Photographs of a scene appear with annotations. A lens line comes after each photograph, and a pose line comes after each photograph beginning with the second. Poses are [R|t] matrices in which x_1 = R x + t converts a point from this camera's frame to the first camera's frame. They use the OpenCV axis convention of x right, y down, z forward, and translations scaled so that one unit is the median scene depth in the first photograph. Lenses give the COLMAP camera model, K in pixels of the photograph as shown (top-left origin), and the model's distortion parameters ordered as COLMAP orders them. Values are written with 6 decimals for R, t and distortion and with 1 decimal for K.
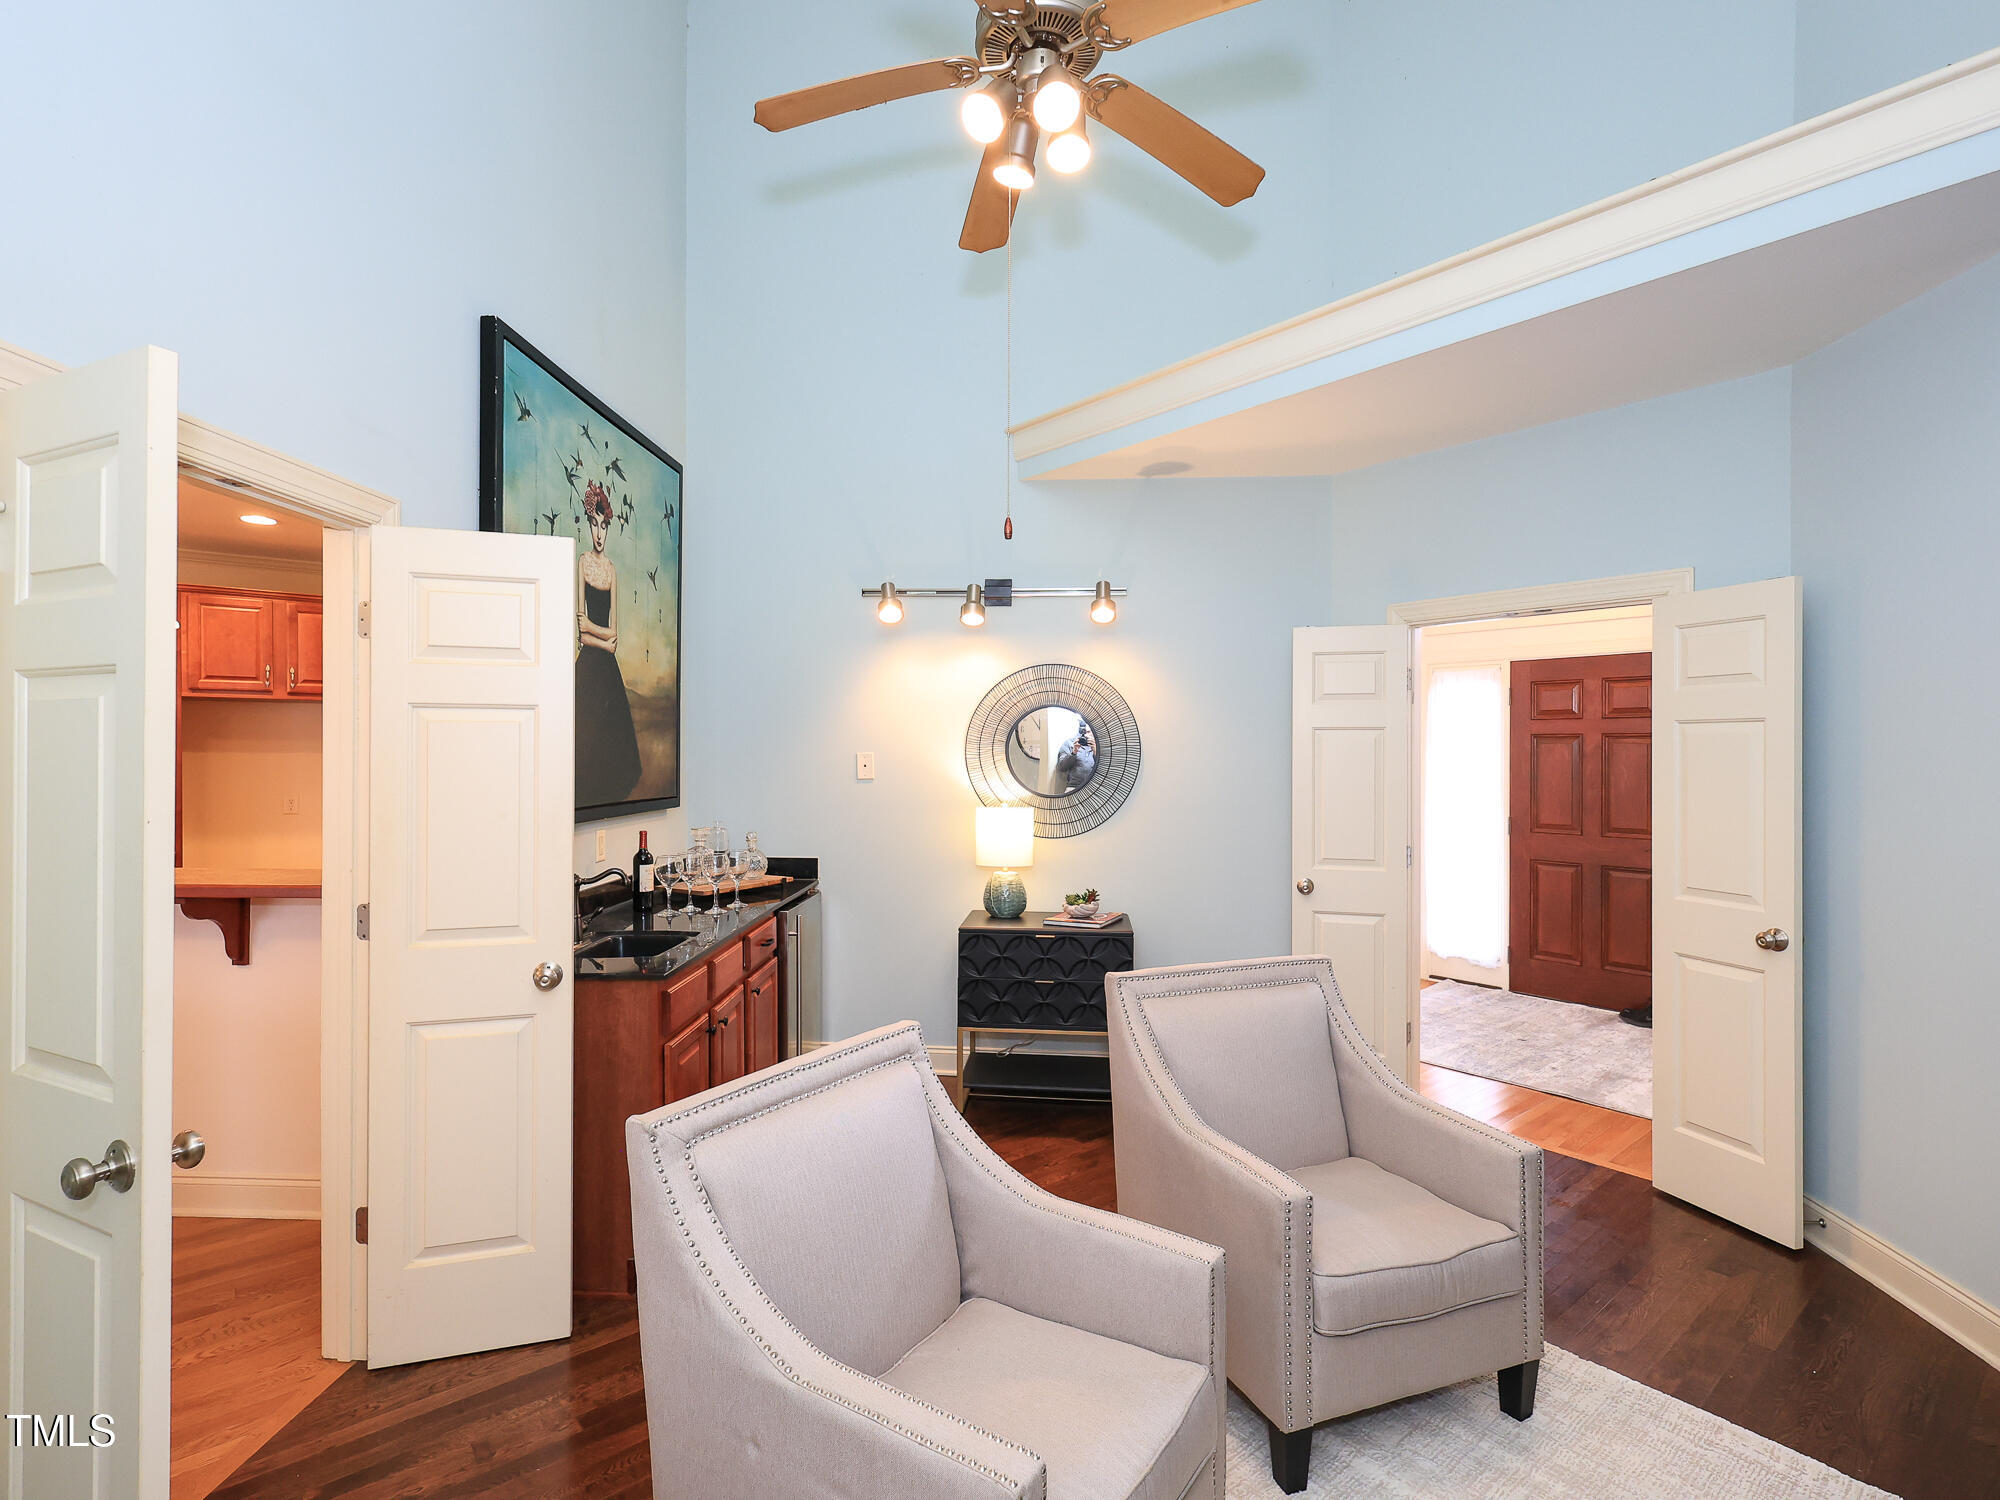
lens RADIAL K [[993.0, 0, 1000.0], [0, 993.0, 750.0], [0, 0, 1]] dist [0.002420, 0.000660]
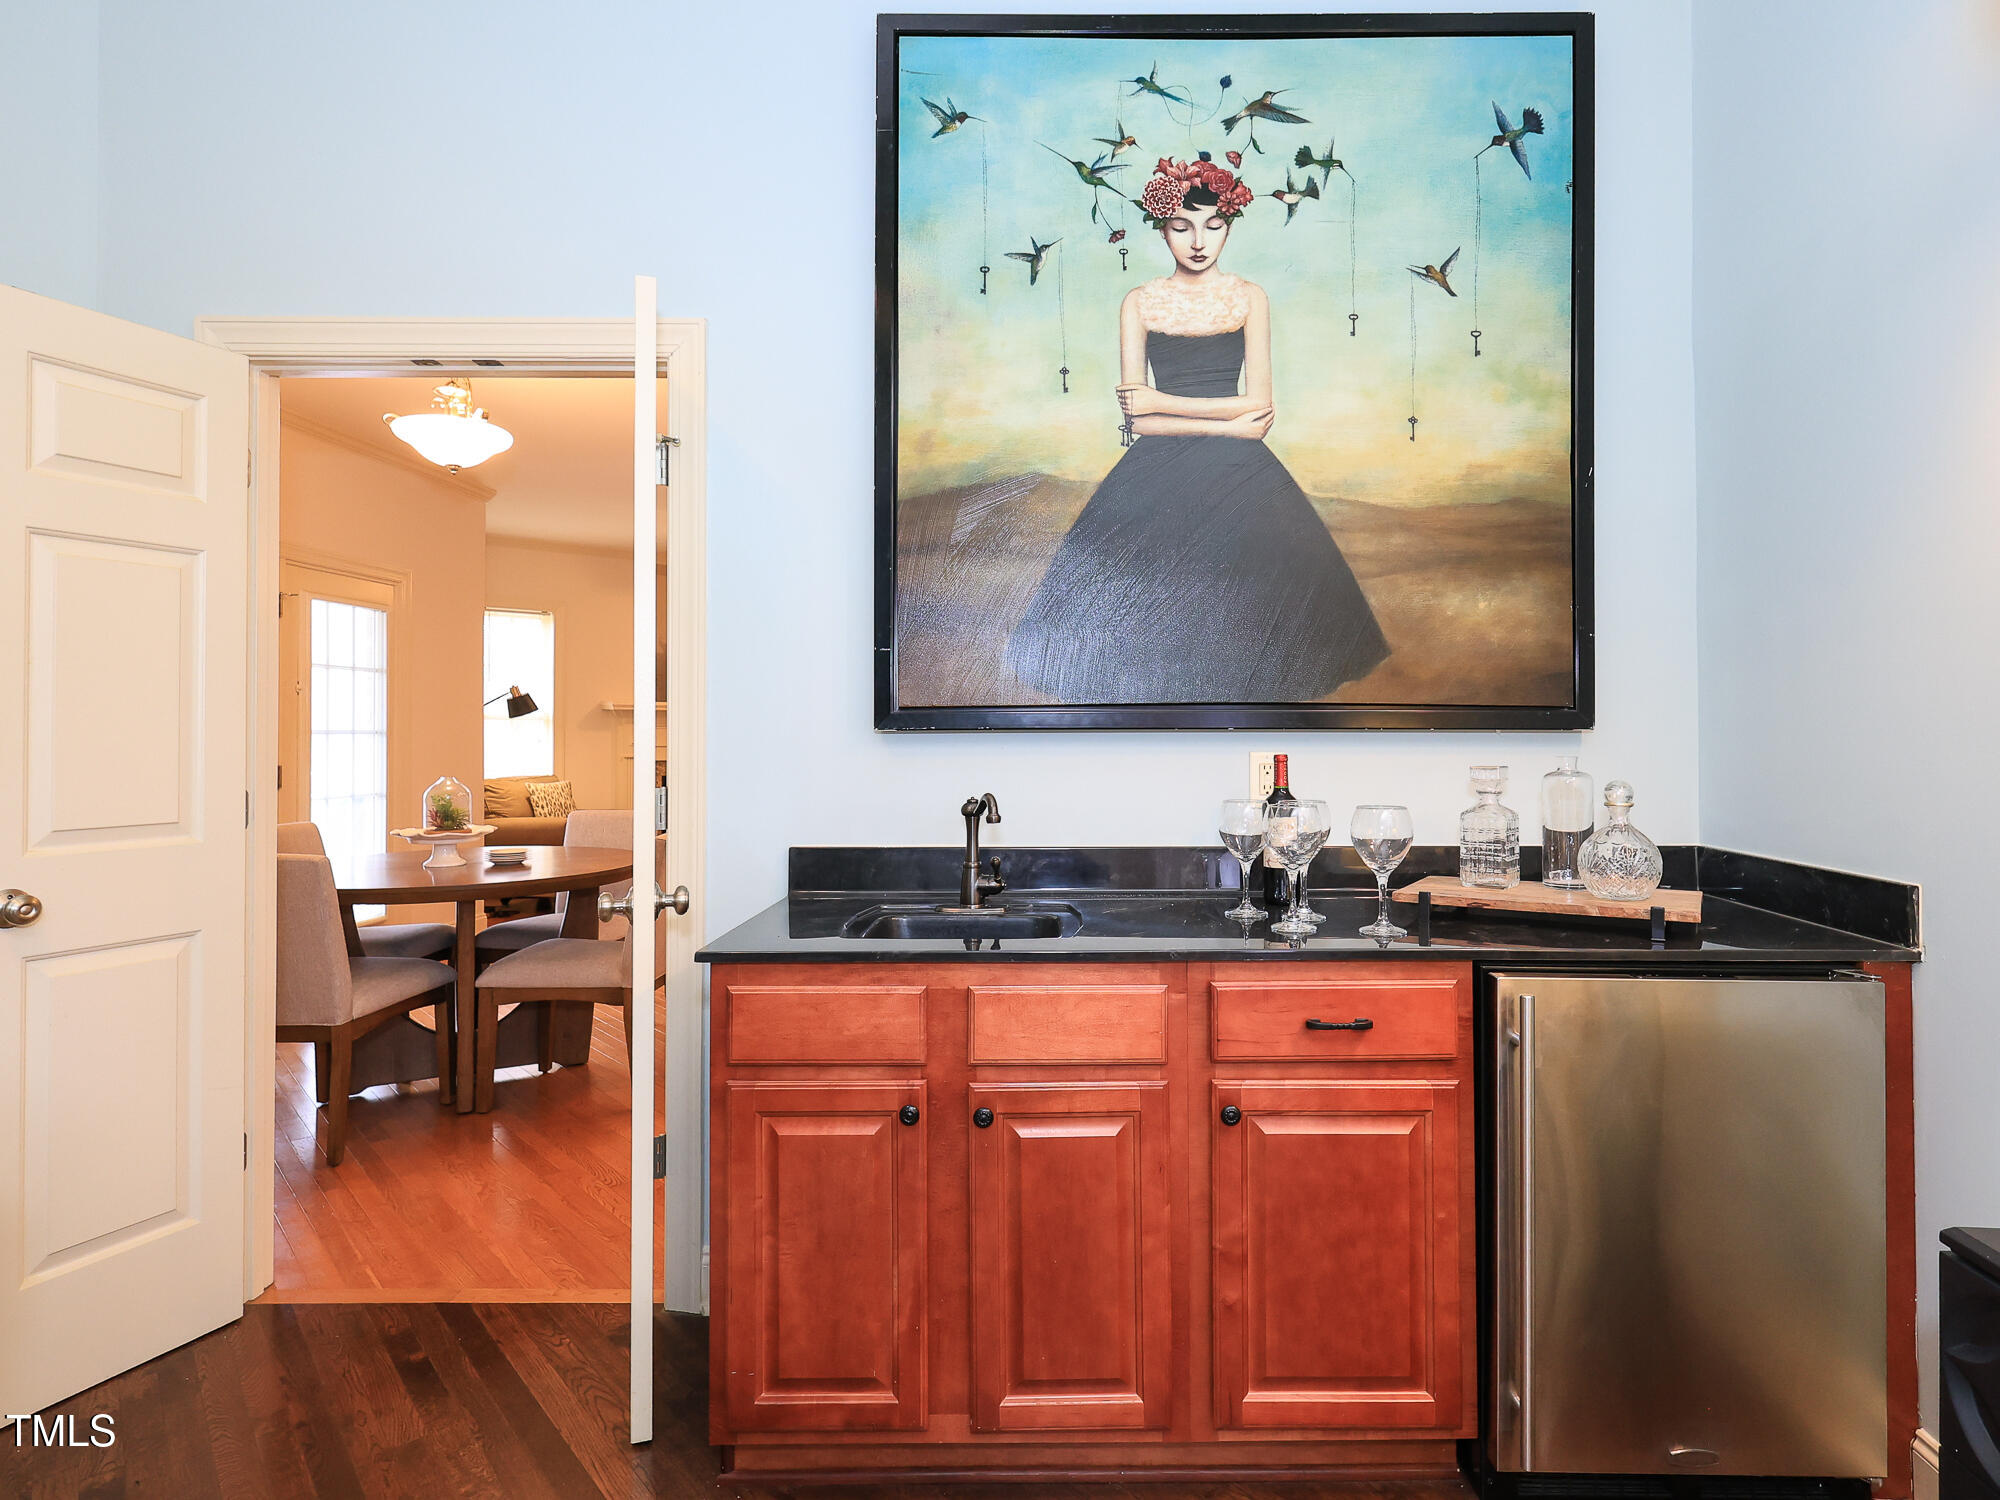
lens RADIAL K [[993.0, 0, 1000.0], [0, 993.0, 750.0], [0, 0, 1]] dist [0.002420, 0.000660]
pose [[0.030583, -0.006530, -0.999511, 0.179039], [-0.003520, 0.999972, -0.006641, 0.087698], [0.999526, 0.003721, 0.030559, 0.865521]]
